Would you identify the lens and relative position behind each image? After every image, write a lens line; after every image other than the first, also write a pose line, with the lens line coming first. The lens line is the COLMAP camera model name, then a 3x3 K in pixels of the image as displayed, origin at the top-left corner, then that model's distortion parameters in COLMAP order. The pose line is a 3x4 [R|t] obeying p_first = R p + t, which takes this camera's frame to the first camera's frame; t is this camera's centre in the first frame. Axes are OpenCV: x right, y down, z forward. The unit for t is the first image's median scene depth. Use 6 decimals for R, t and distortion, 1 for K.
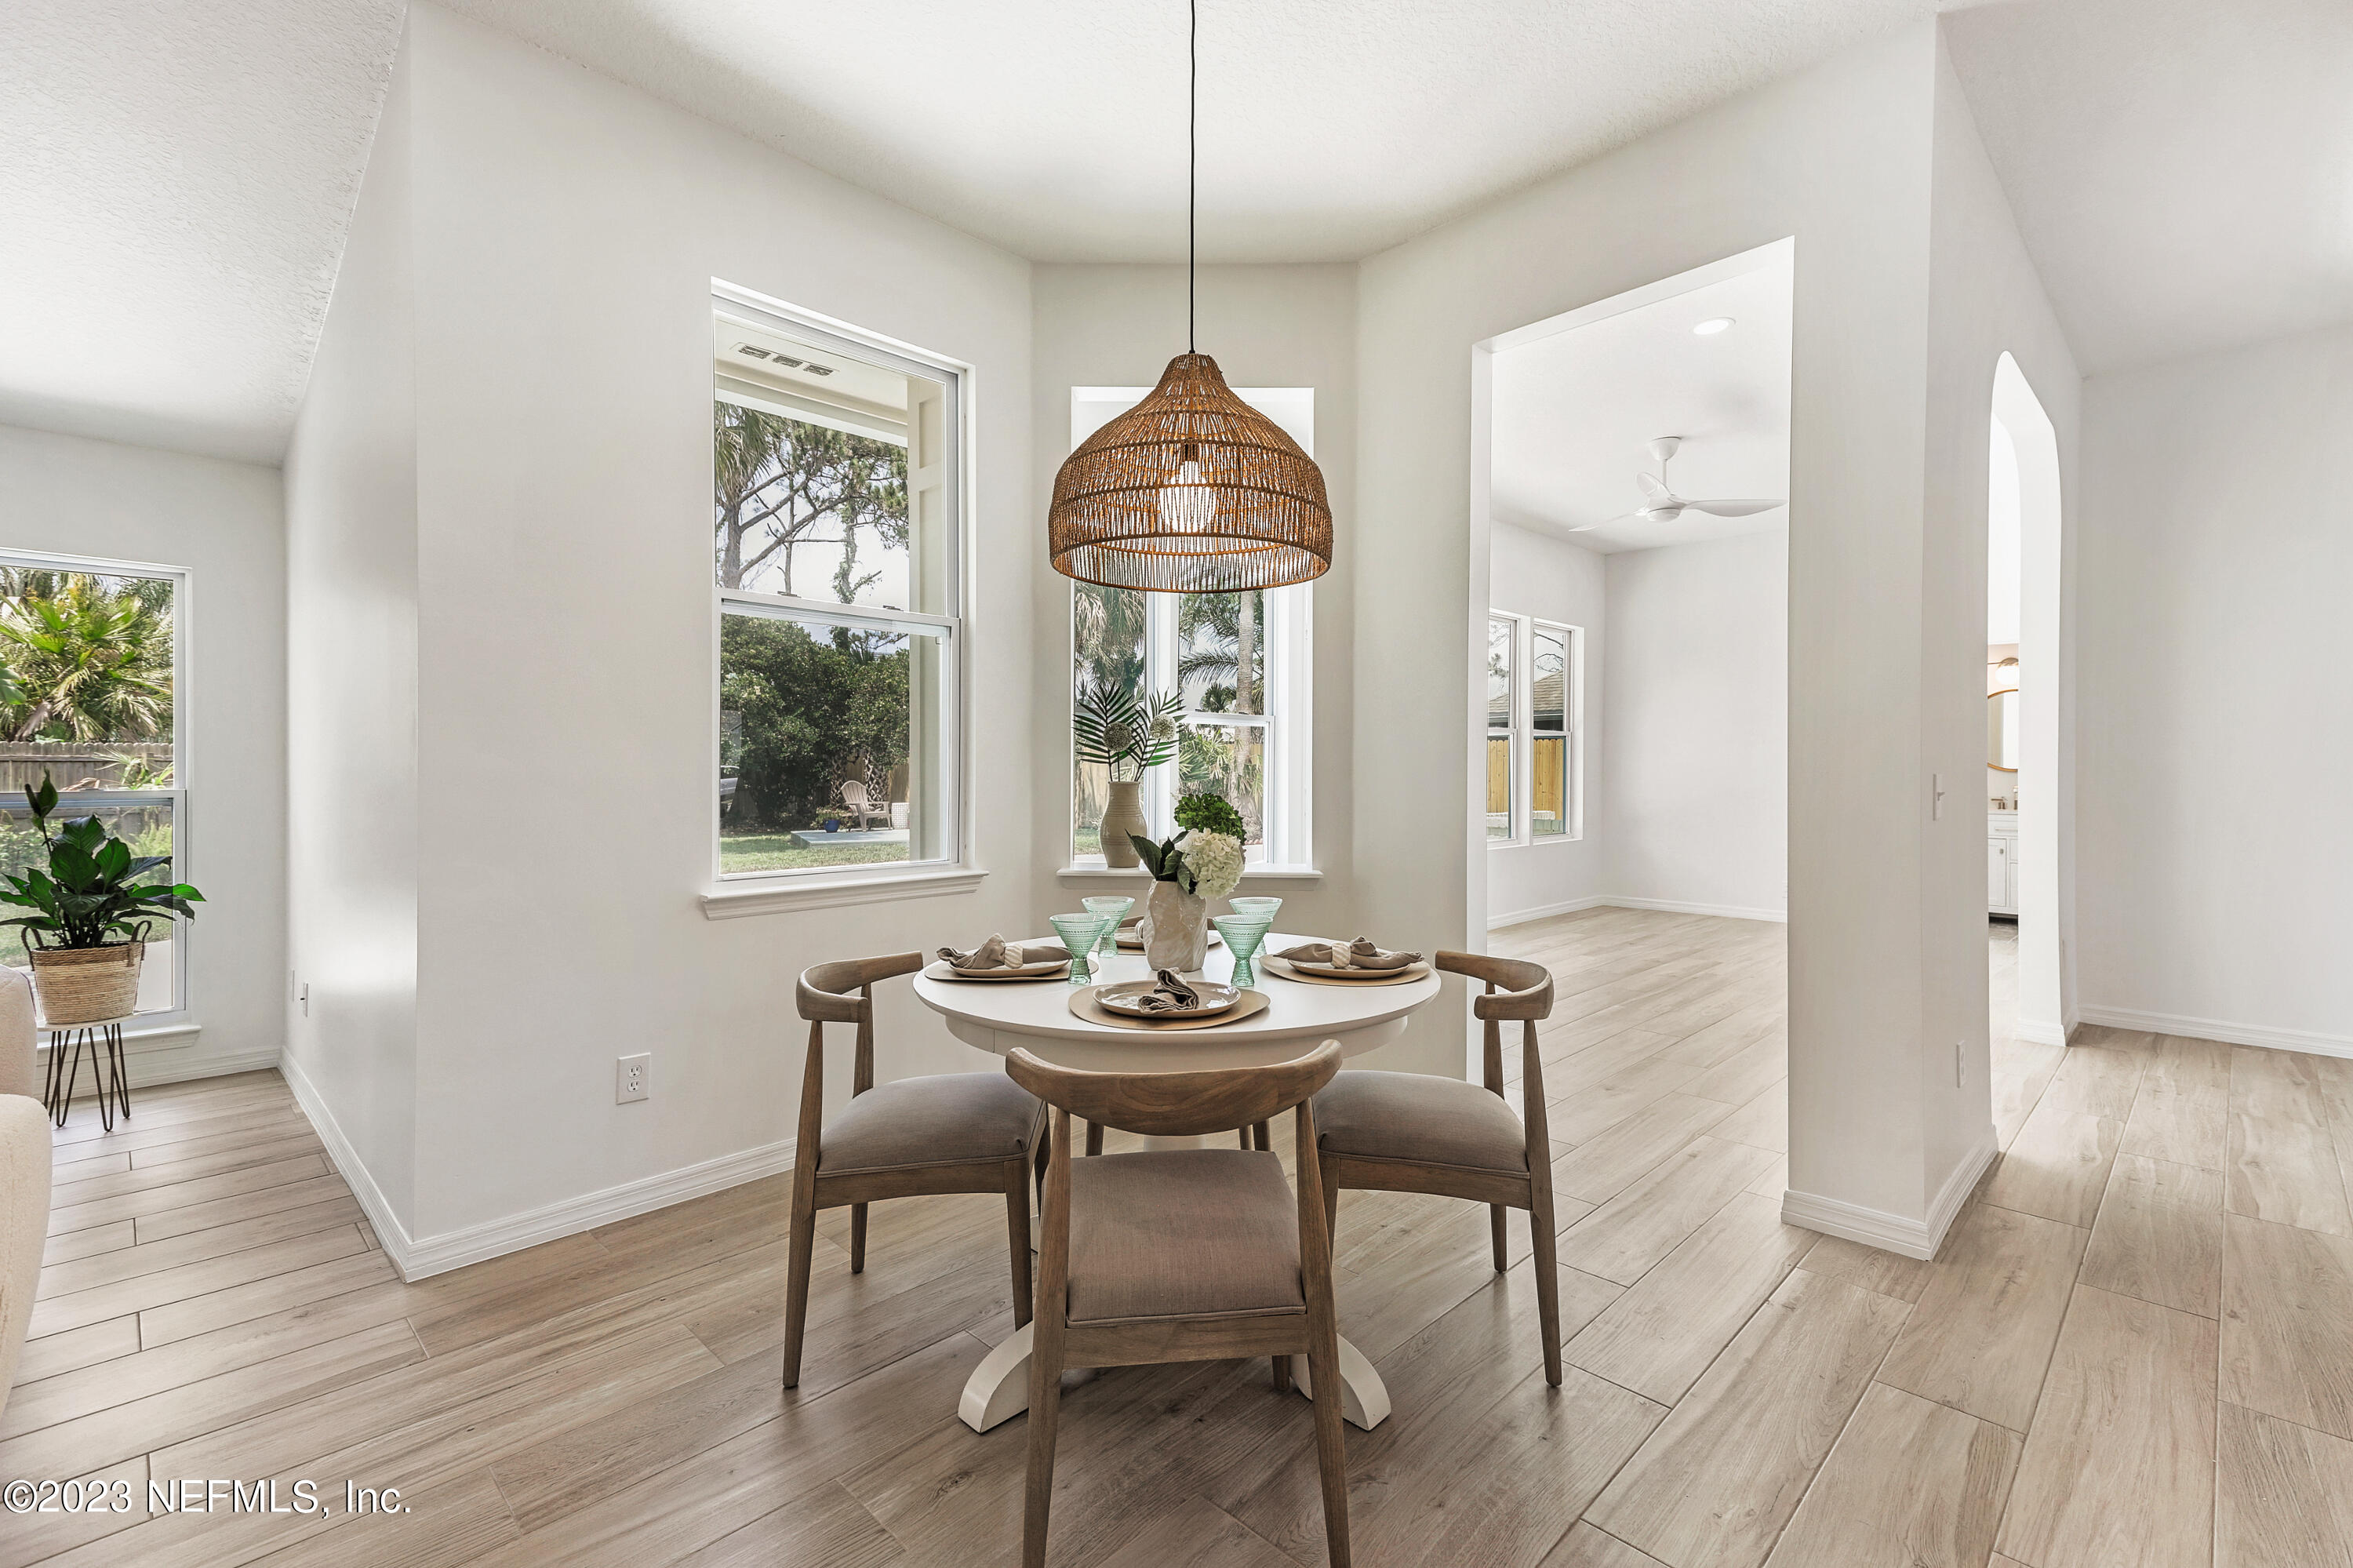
lens RADIAL K [[1047.4, 0, 1169.1], [0, 1047.4, 765.6], [0, 0, 1]] dist [0.038437, -0.003227]
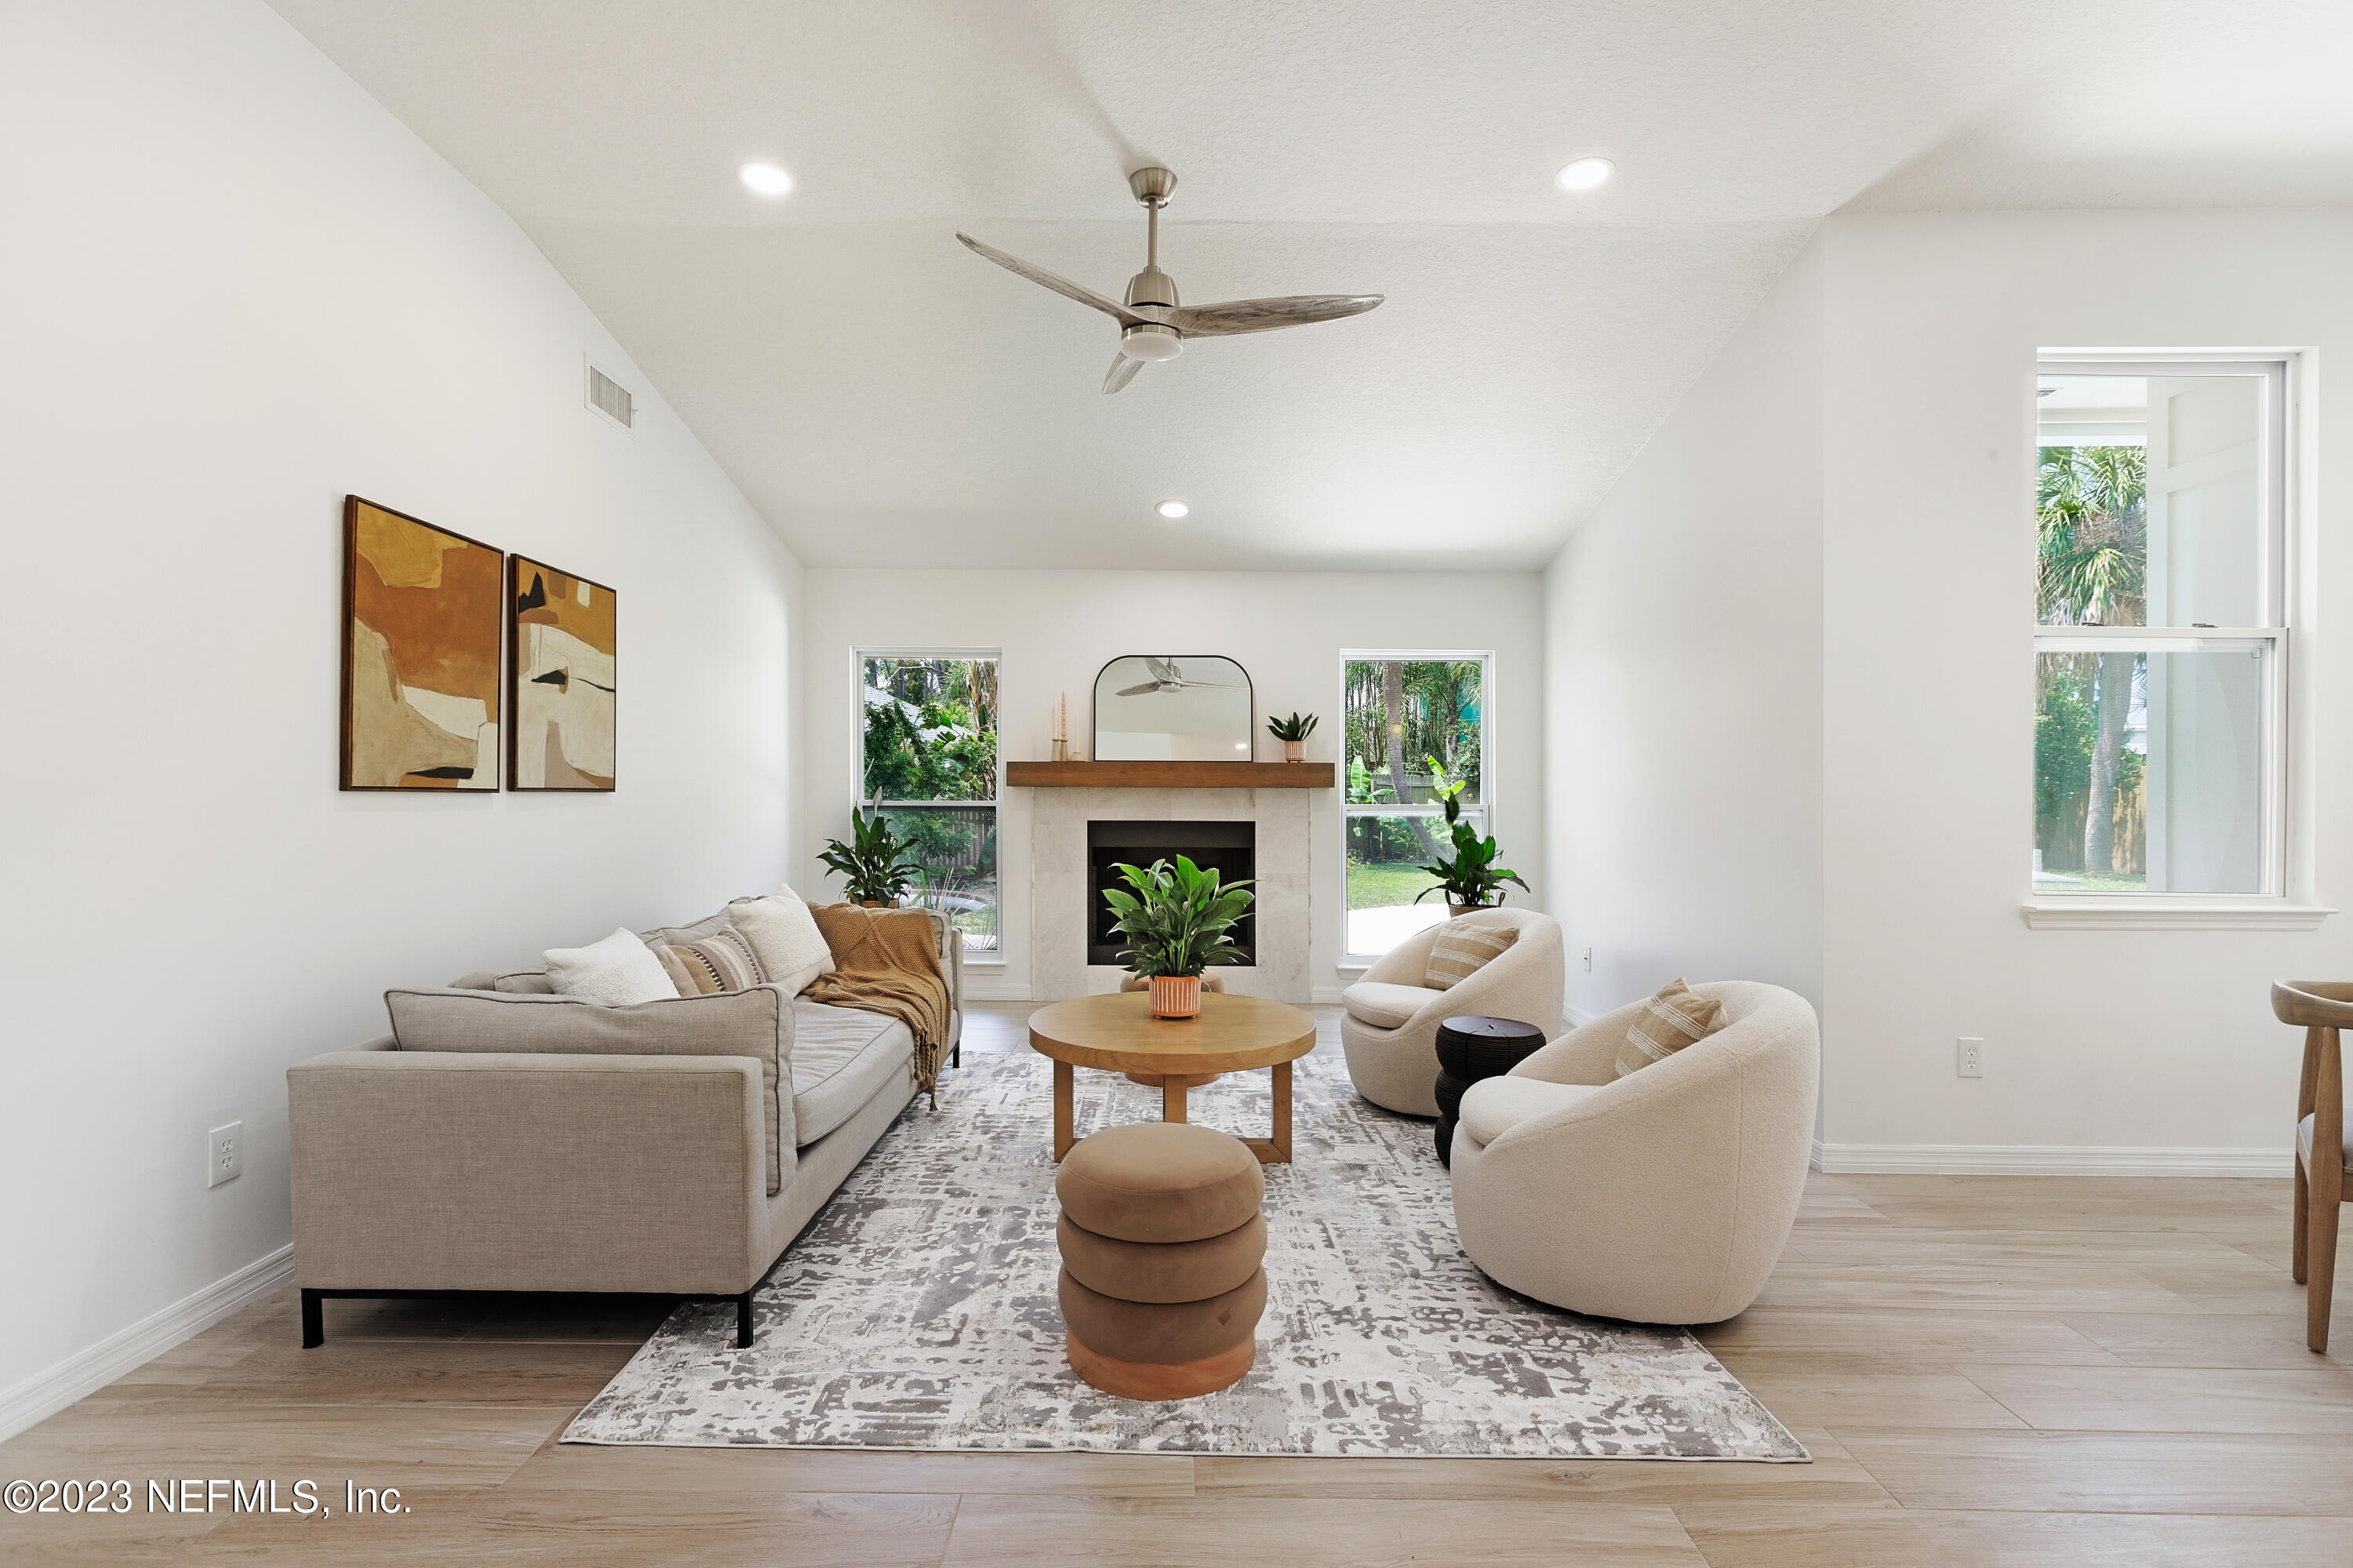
lens RADIAL K [[1057.4, 0, 1160.3], [0, 1057.4, 791.3], [0, 0, 1]] dist [0.000011, -0.000460]
pose [[0.690922, 0.002973, -0.722923, -0.229774], [-0.002600, 0.999995, 0.001627, 0.002115], [0.722925, 0.000755, 0.690926, -0.363896]]
